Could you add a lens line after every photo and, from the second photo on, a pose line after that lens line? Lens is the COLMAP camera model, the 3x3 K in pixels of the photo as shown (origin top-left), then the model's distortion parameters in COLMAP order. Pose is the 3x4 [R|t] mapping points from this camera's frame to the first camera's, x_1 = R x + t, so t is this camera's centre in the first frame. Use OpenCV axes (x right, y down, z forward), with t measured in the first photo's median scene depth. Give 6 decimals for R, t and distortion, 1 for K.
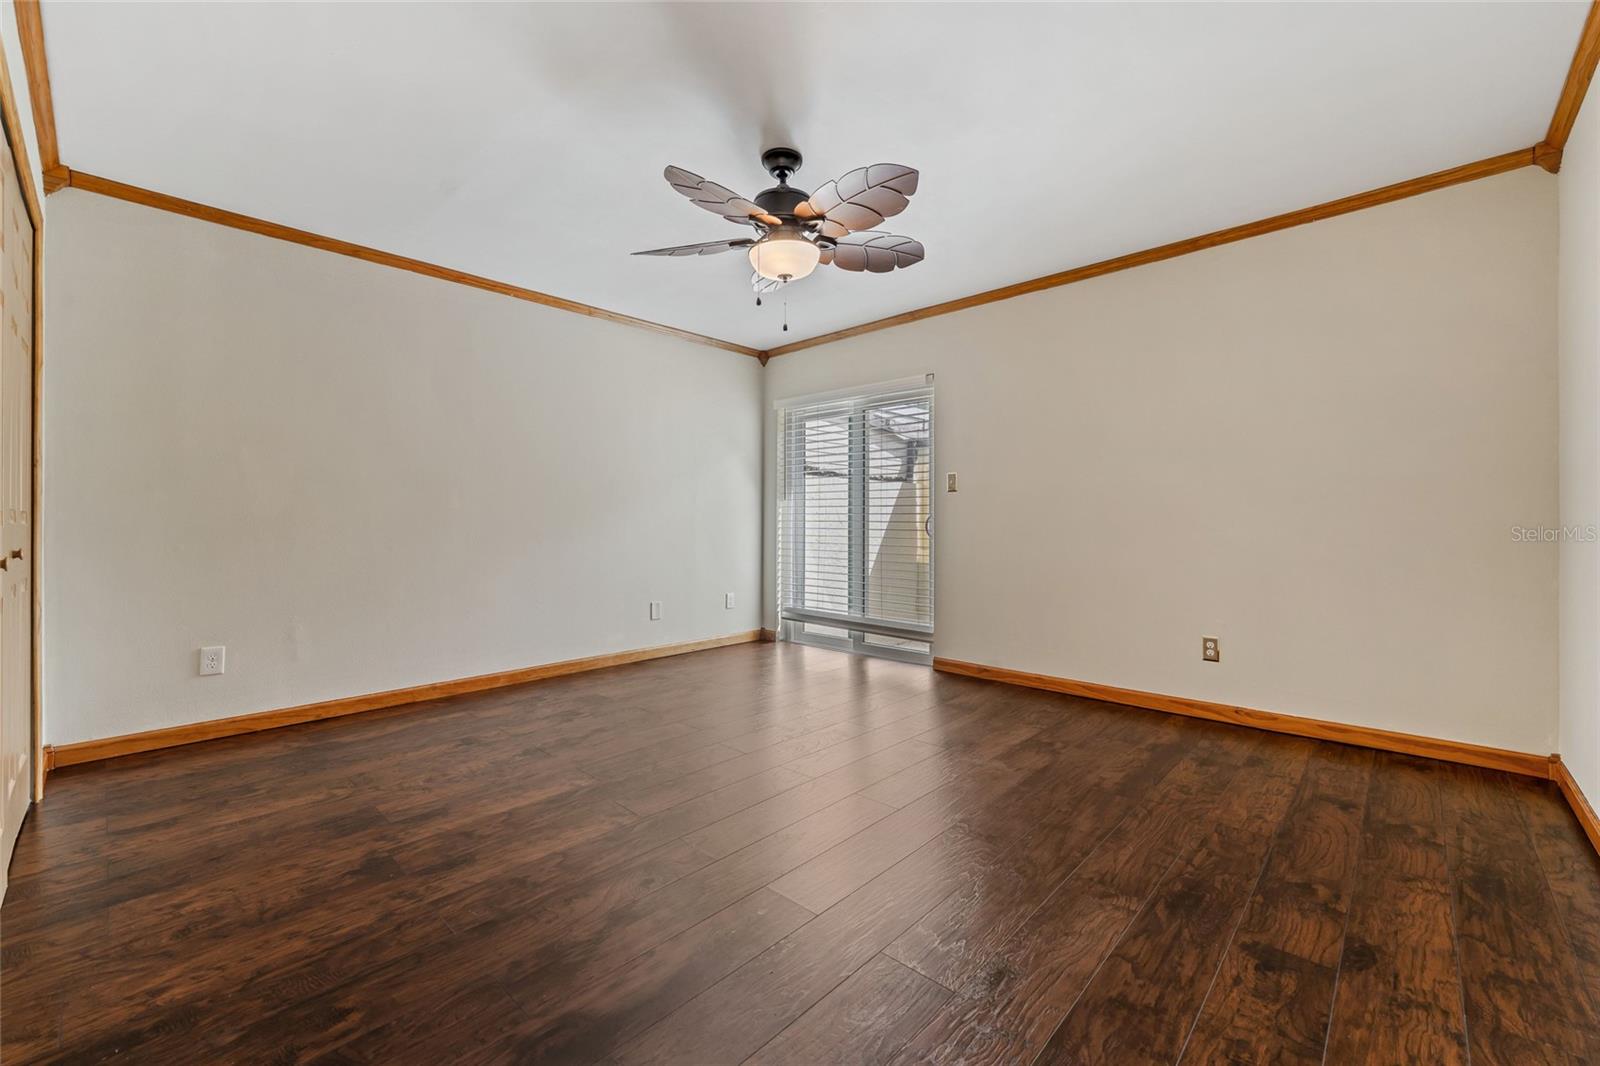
lens RADIAL K [[648.0, 0, 801.5], [0, 648.0, 525.1], [0, 0, 1]] dist [0.001125, -0.001120]
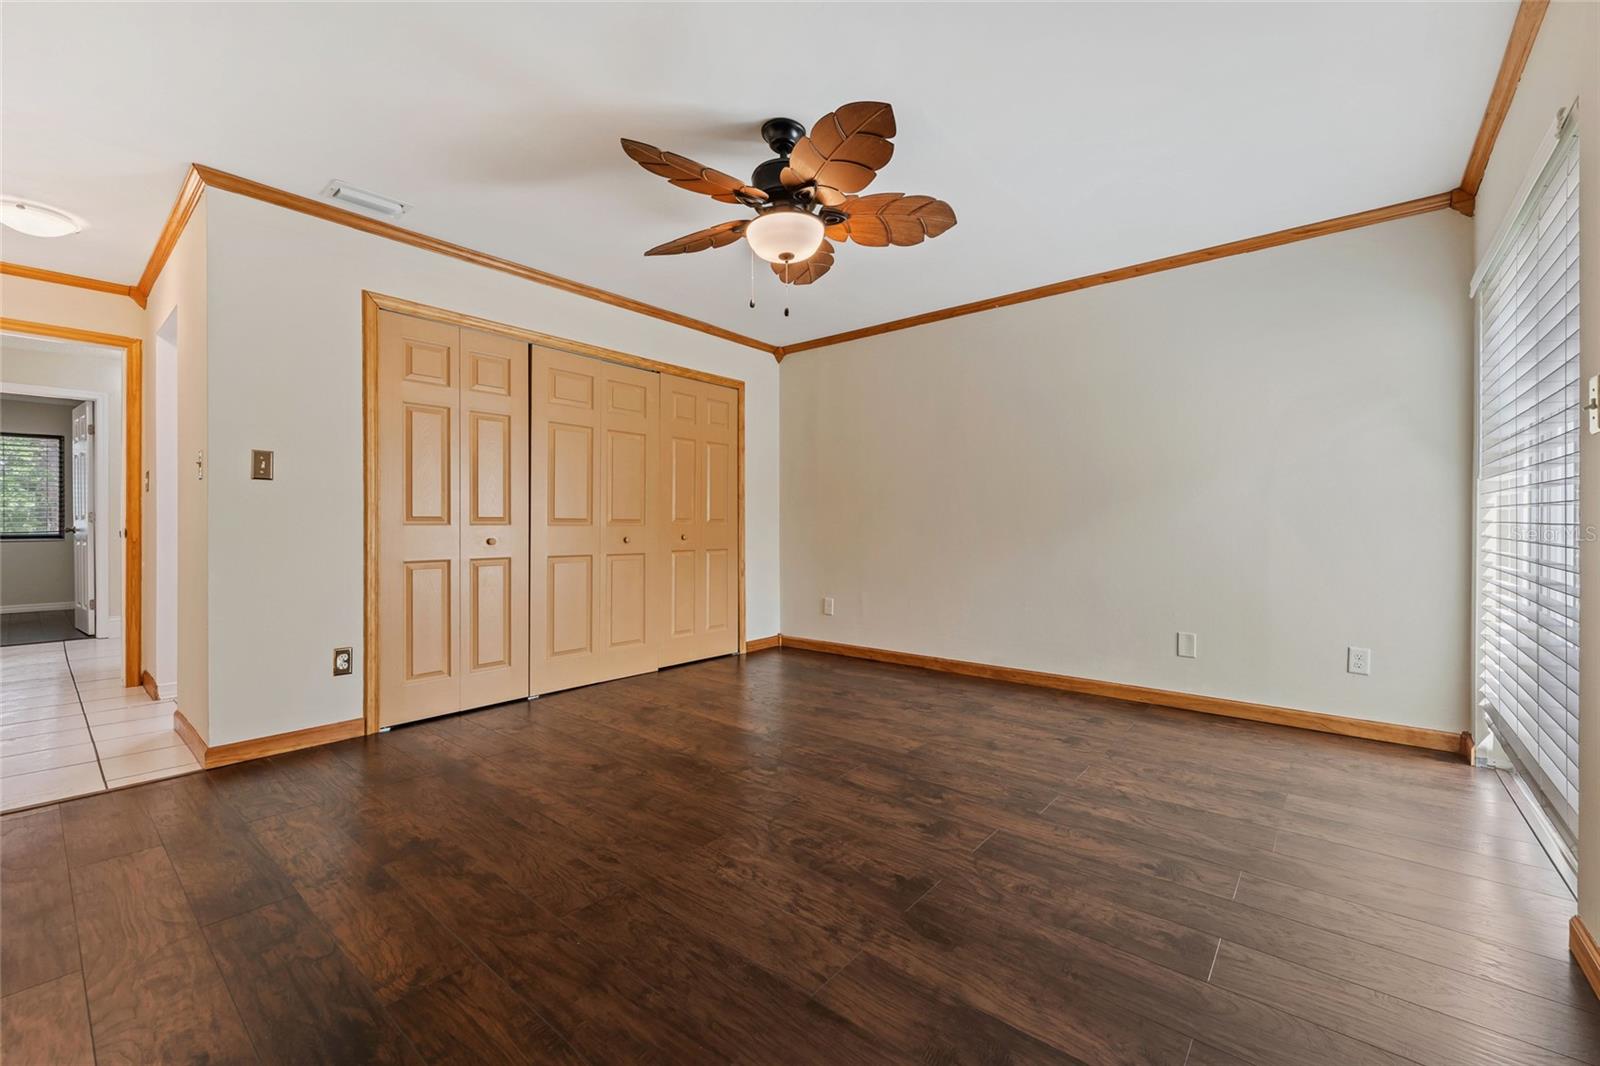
lens RADIAL K [[648.0, 0, 798.9], [0, 648.0, 527.7], [0, 0, 1]] dist [0.001125, -0.001120]
pose [[0.061020, 0.006074, -0.998118, 0.842906], [-0.005287, 0.999969, 0.005762, -0.003463], [0.998123, 0.004926, 0.061050, 0.912544]]
